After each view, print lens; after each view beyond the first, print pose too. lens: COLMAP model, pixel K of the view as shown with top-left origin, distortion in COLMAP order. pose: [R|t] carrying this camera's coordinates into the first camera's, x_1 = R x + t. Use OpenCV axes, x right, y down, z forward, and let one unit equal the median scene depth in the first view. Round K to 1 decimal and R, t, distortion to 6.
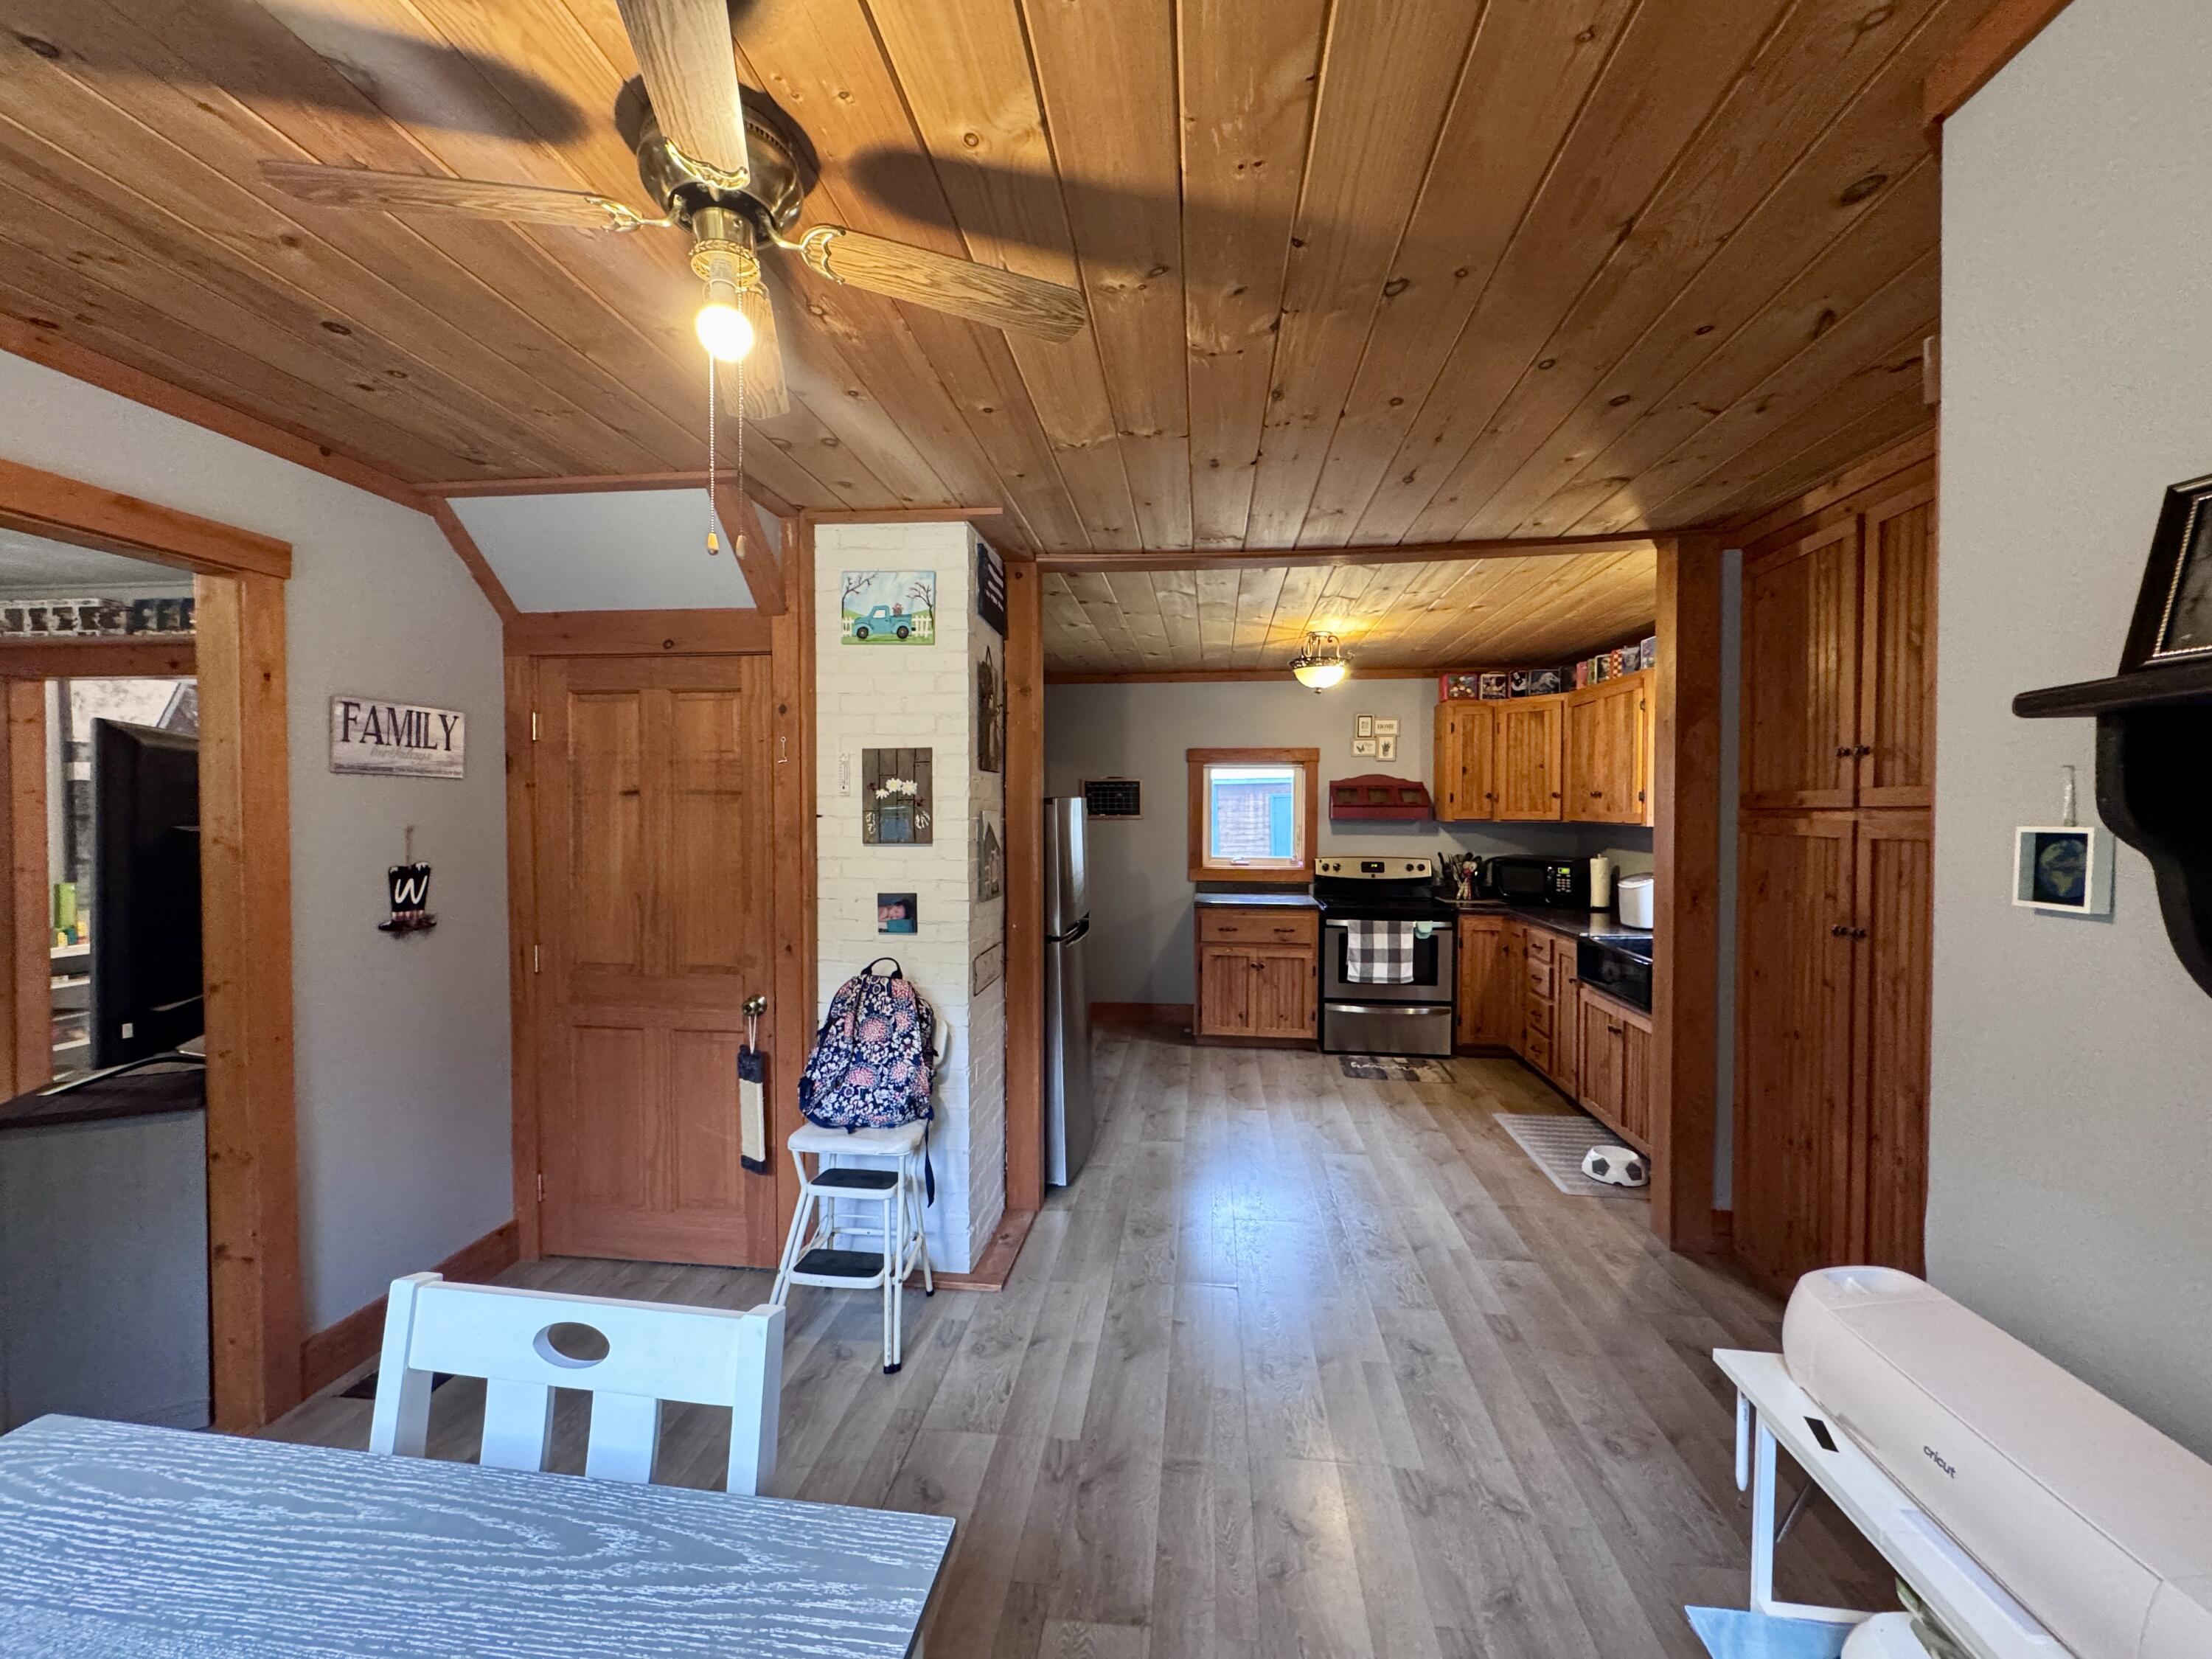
lens RADIAL K [[887.1, 0, 1102.3], [0, 887.1, 829.5], [0, 0, 1]] dist [0.001009, 0.000850]
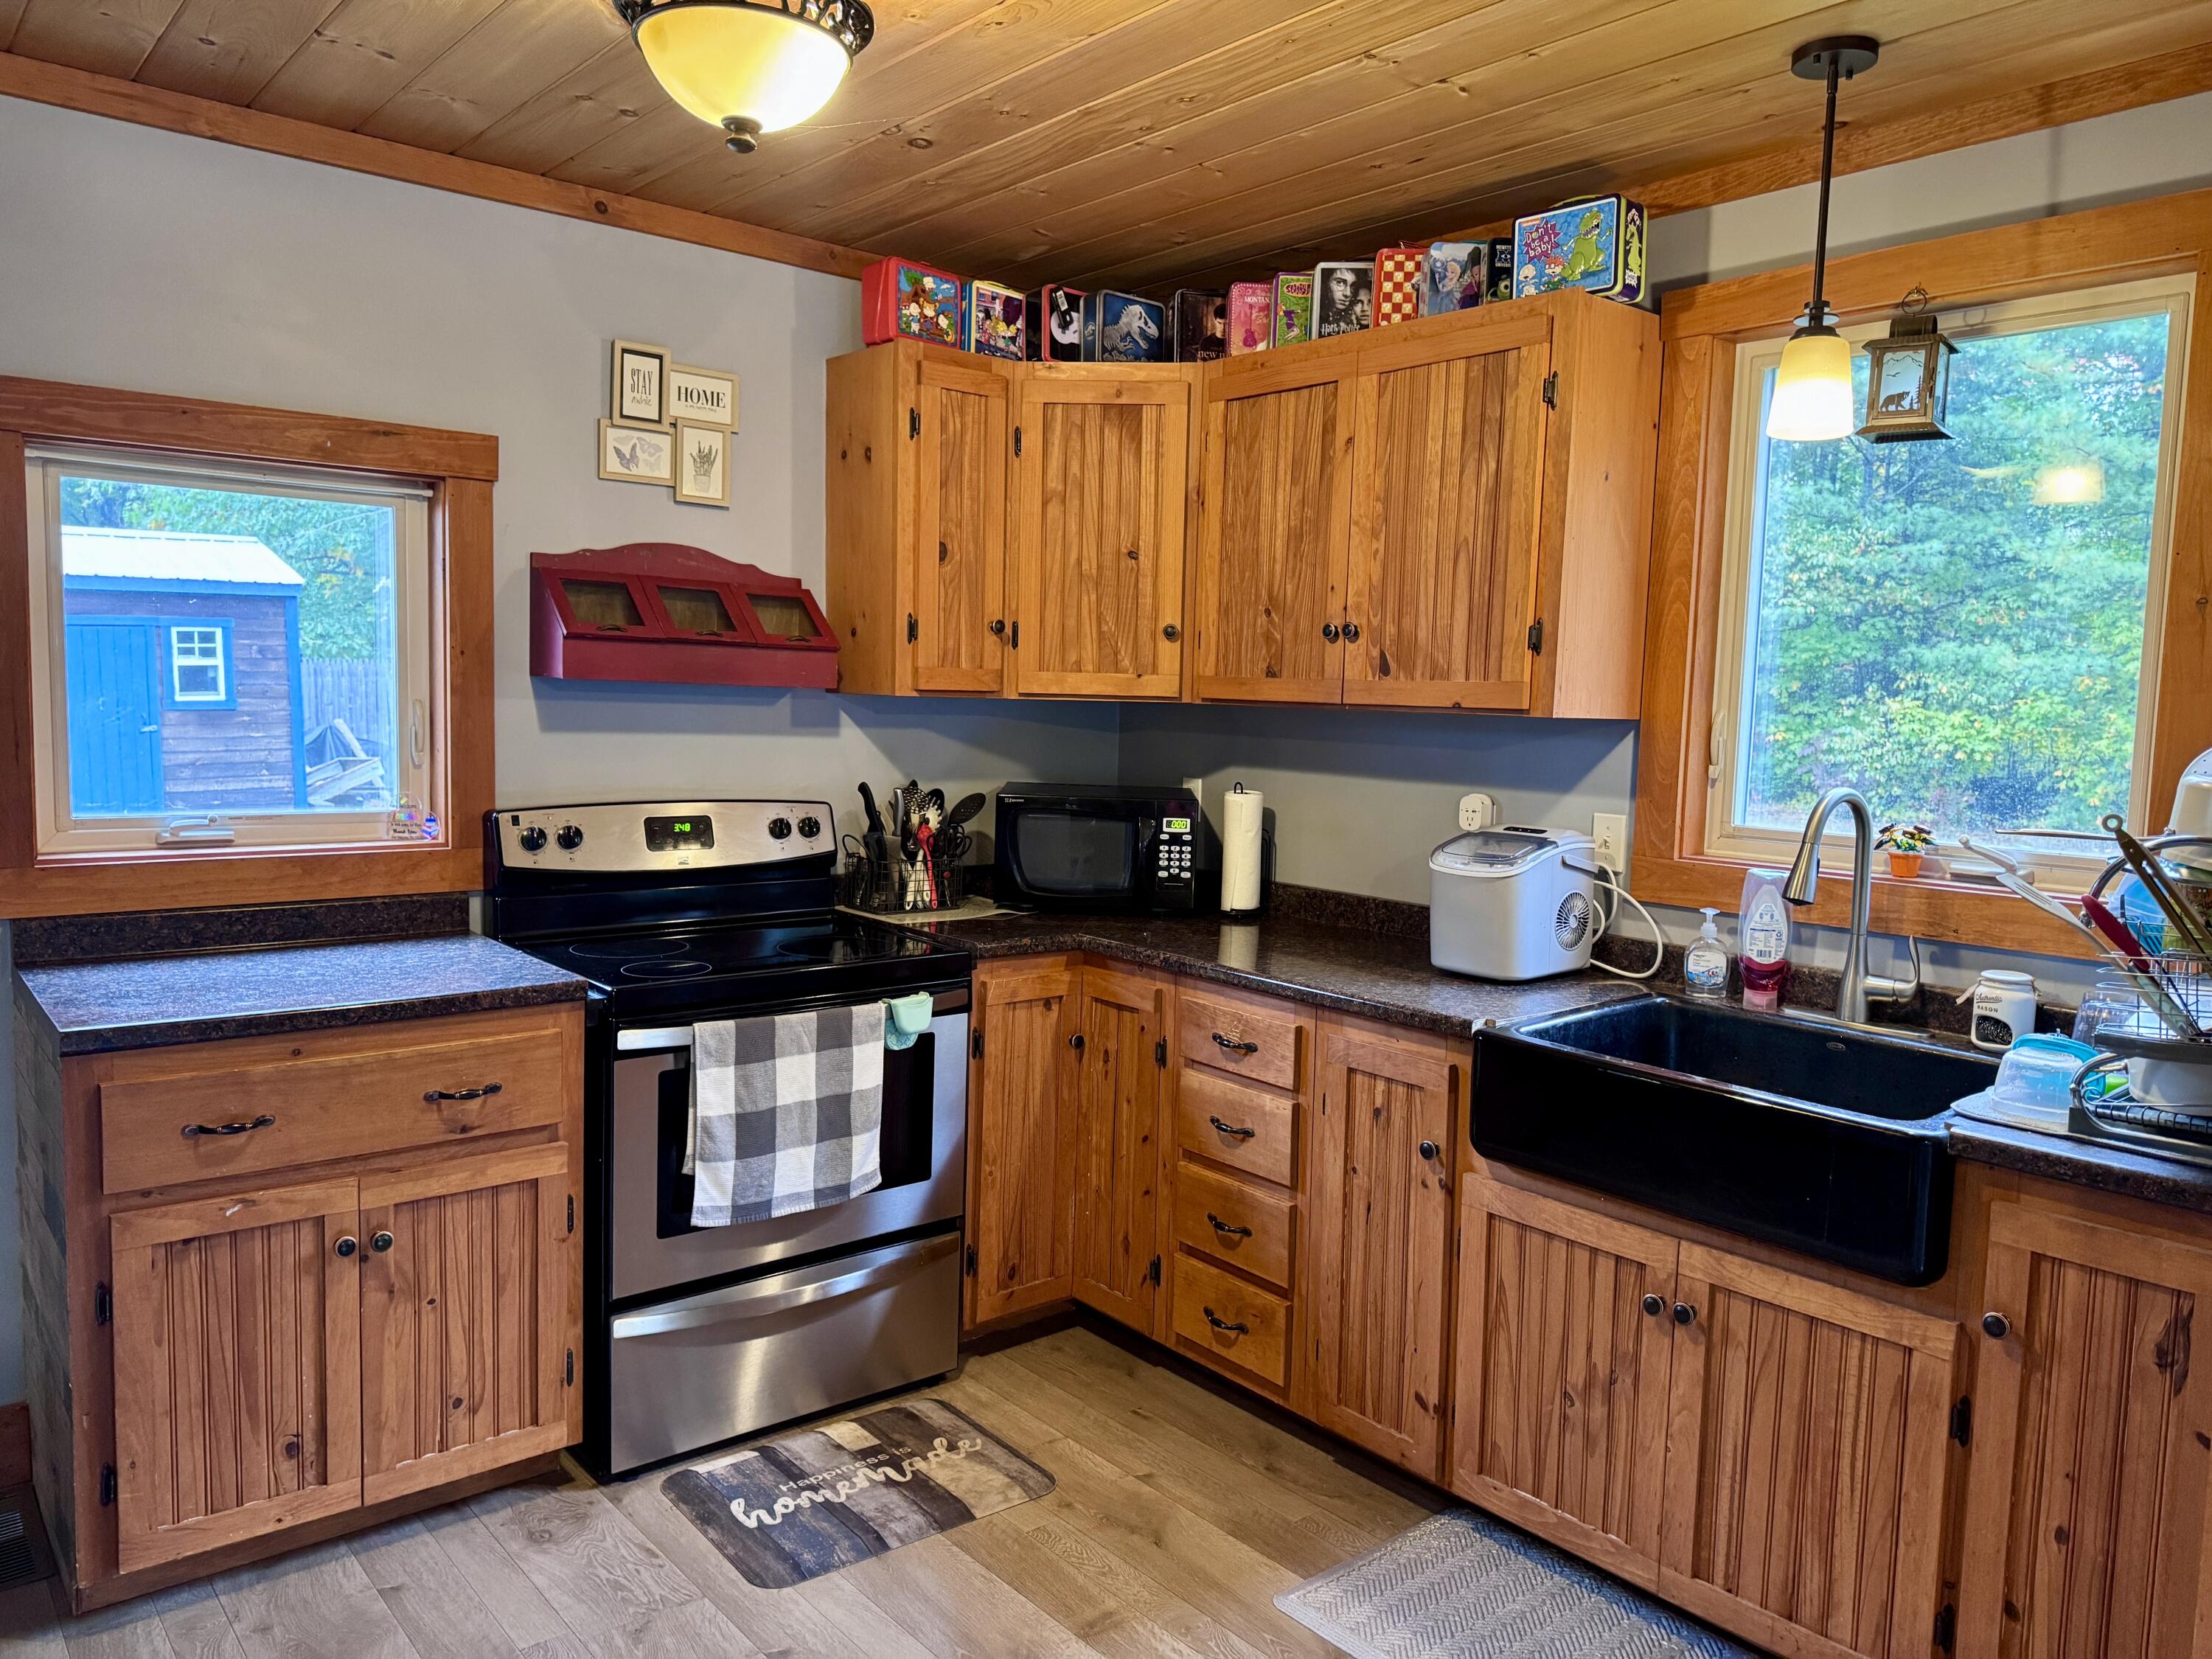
lens RADIAL K [[1547.3, 0, 1110.0], [0, 1547.3, 830.7], [0, 0, 1]] dist [0.047756, -0.052869]
pose [[0.676306, -0.047349, 0.735098, -0.005586], [-0.009875, 0.997260, 0.073320, -0.001331], [-0.736555, -0.056846, 0.673985, 0.544154]]
